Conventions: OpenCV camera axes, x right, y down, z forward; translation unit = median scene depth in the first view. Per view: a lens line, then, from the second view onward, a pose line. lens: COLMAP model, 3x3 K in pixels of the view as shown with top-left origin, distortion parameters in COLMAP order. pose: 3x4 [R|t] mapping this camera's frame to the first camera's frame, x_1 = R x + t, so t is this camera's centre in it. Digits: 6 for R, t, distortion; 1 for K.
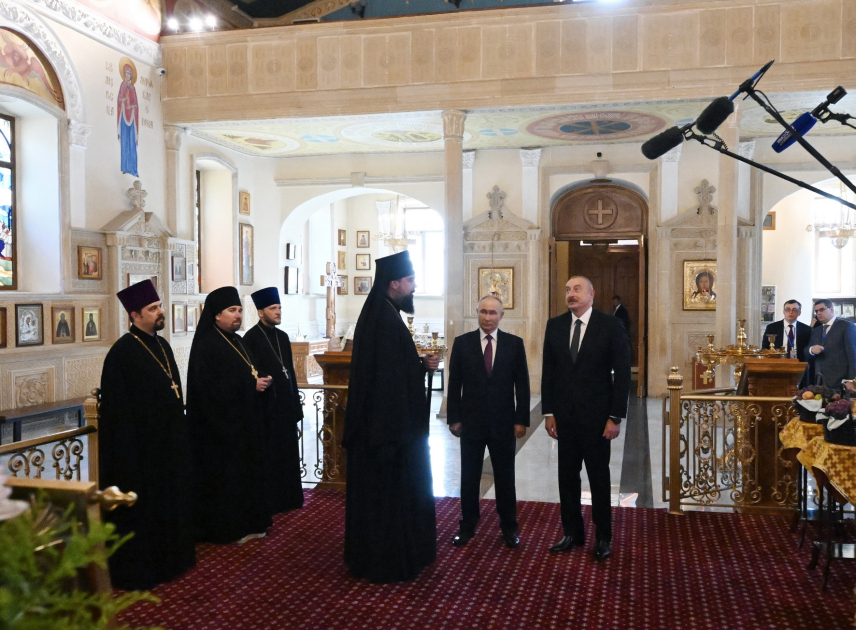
lens RADIAL K [[776.7, 0, 475.3], [0, 776.7, 321.5], [0, 0, 1]] dist [-0.004812, 0.000000]
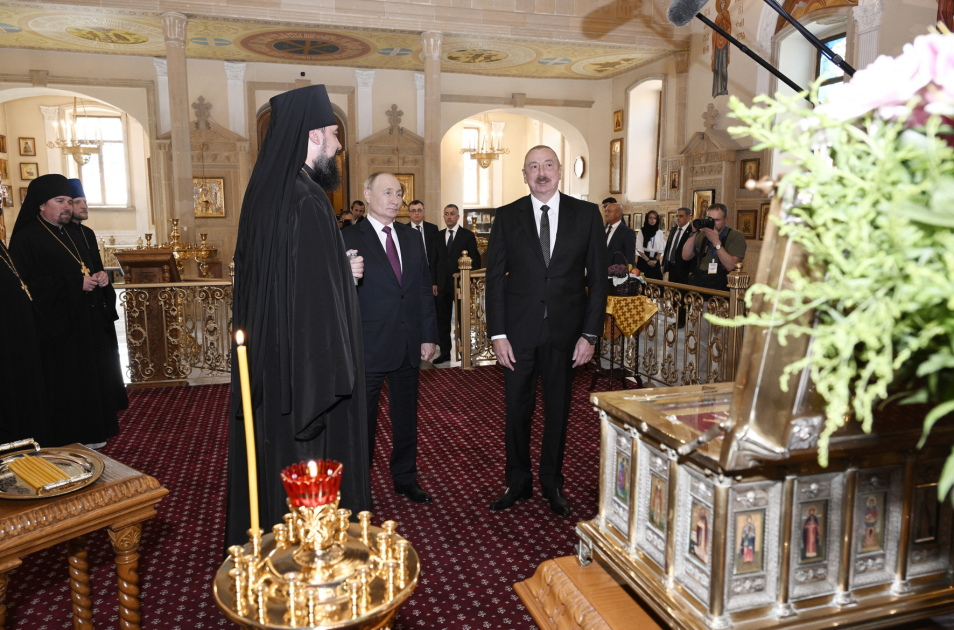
lens RADIAL K [[679.9, 0, 461.3], [0, 679.9, 312.3], [0, 0, 1]] dist [-0.002053, -0.004046]
pose [[0.876467, -0.072718, 0.475939, -0.132694], [0.021506, 0.993455, 0.112186, 0.016961], [-0.480981, -0.088092, 0.872294, 0.029451]]
